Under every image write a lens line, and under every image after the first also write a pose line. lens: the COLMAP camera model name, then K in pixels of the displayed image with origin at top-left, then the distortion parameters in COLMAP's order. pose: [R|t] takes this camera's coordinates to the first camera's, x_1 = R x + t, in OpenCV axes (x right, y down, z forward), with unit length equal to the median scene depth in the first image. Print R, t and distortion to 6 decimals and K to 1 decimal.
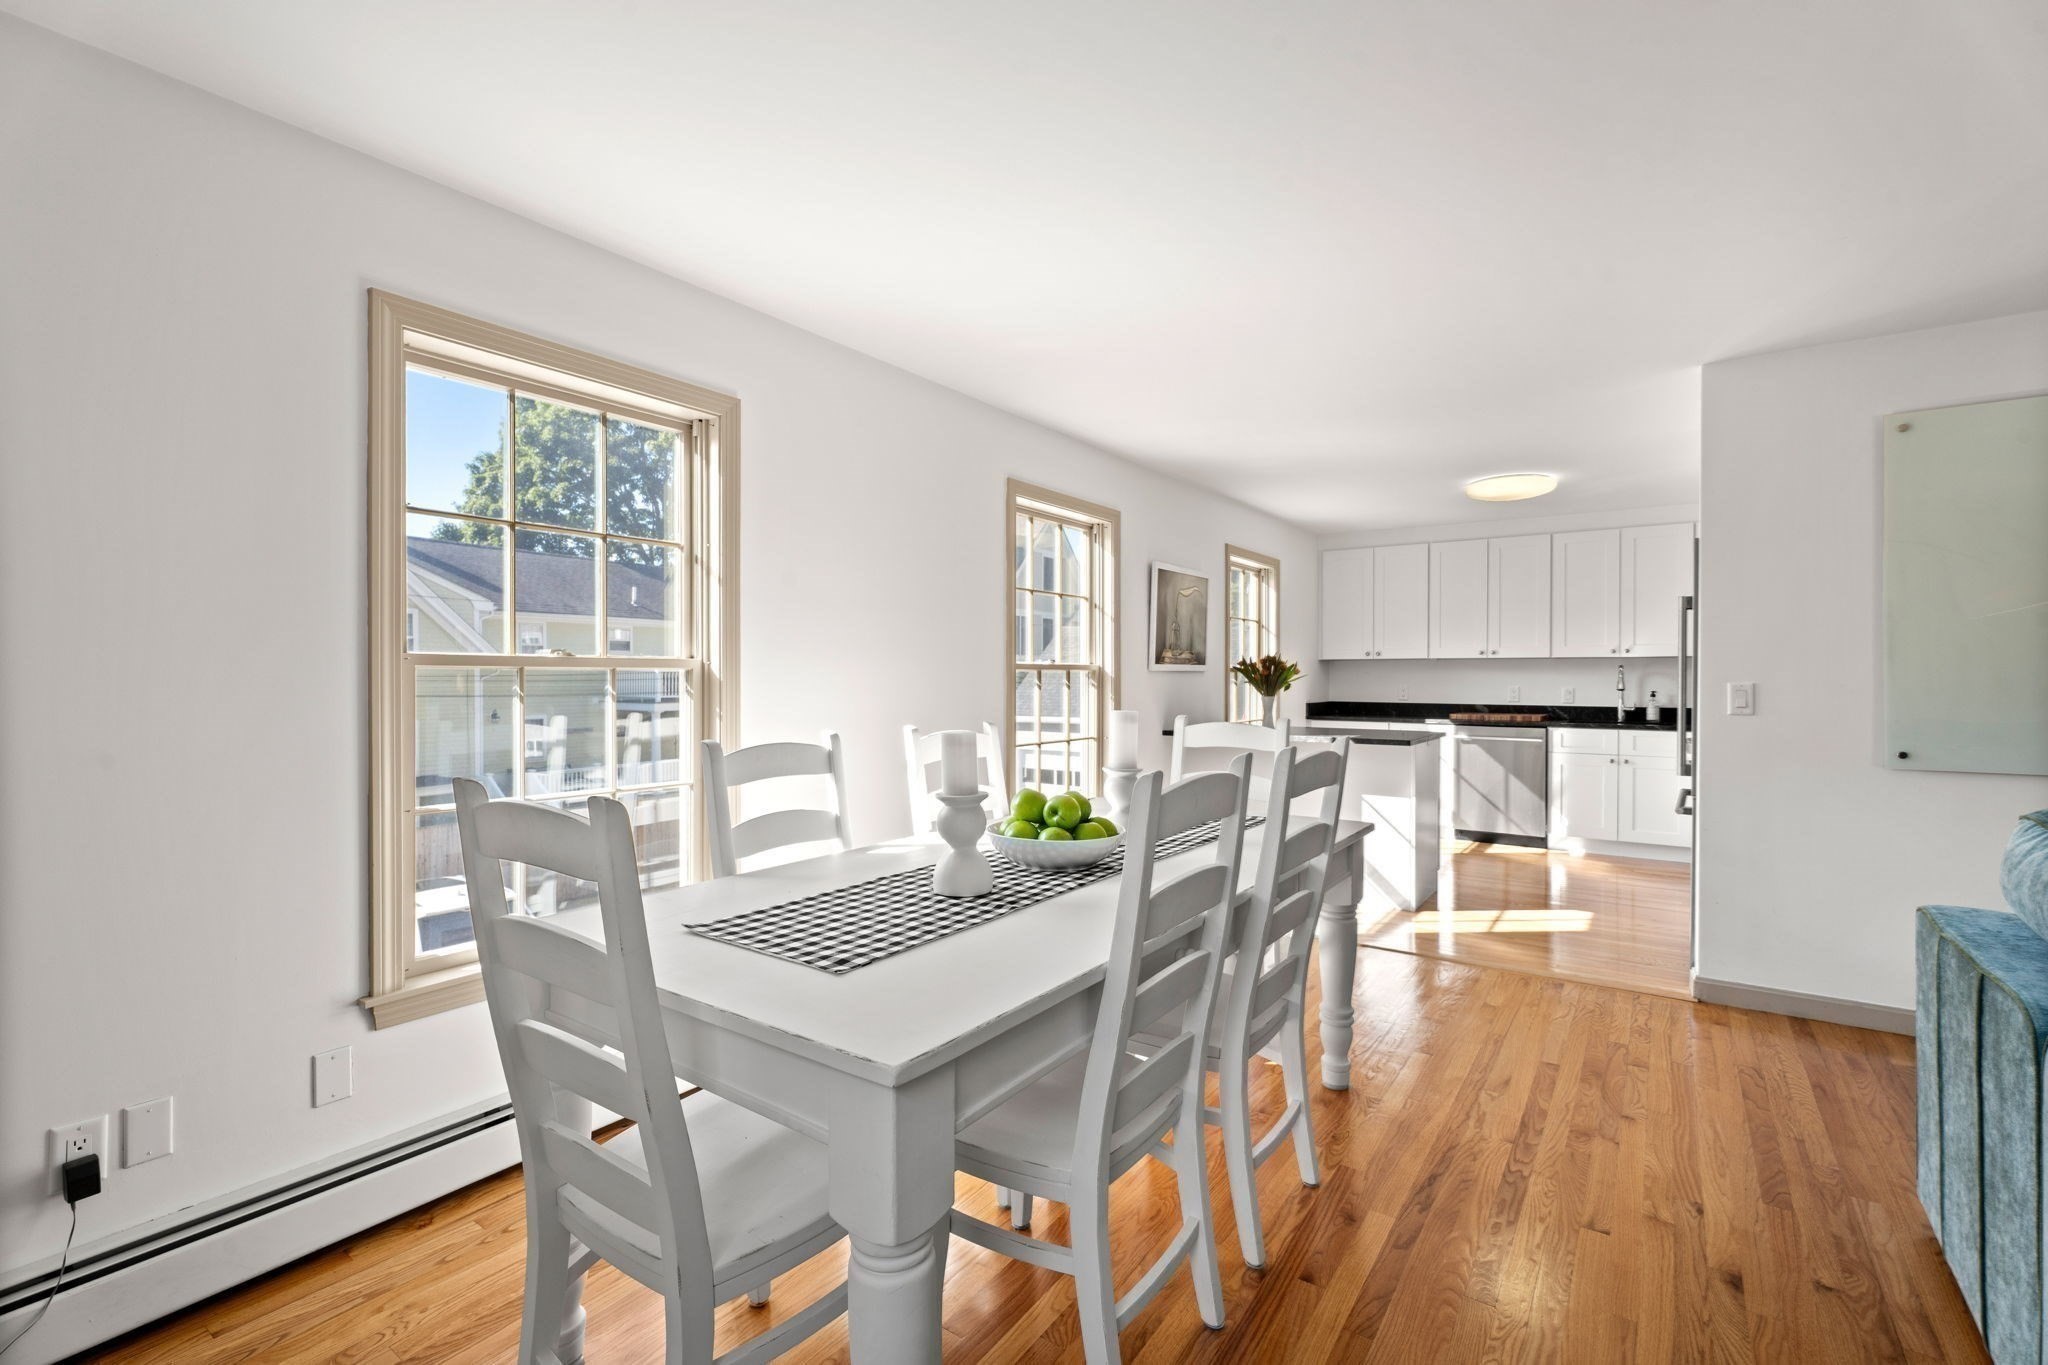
lens RADIAL K [[907.7, 0, 1024.0], [0, 907.7, 682.5], [0, 0, 1]] dist [0.002104, 0.000187]
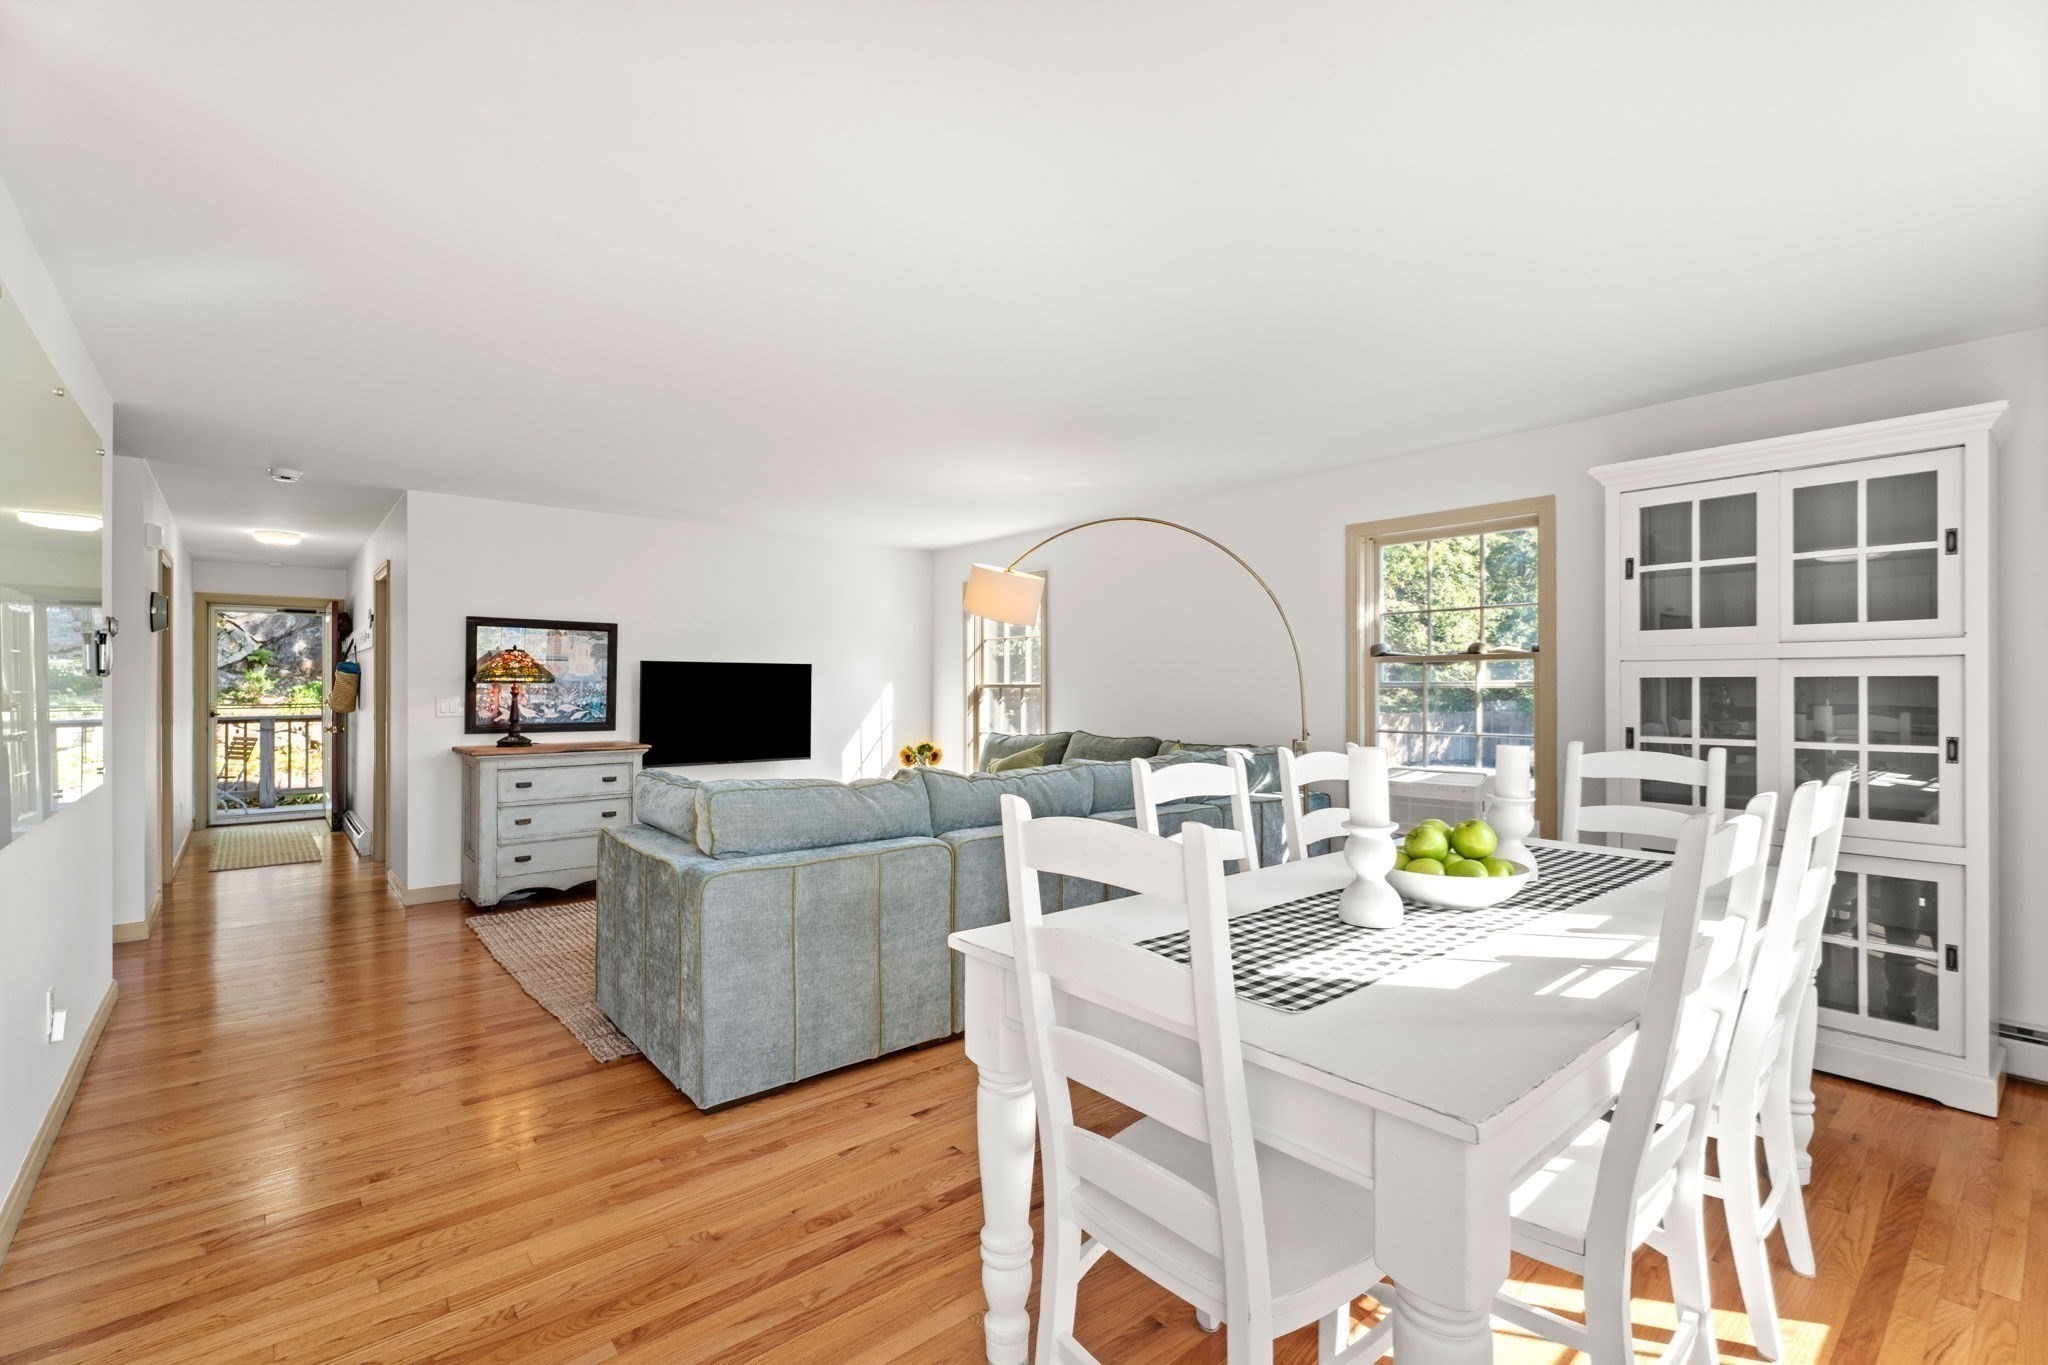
lens RADIAL K [[907.7, 0, 1024.0], [0, 907.7, 682.5], [0, 0, 1]] dist [0.002104, 0.000187]
pose [[-0.967309, 0.002462, 0.253587, 0.085693], [0.002973, 0.999994, 0.001630, -0.012307], [-0.253582, 0.002330, -0.967311, 0.808648]]
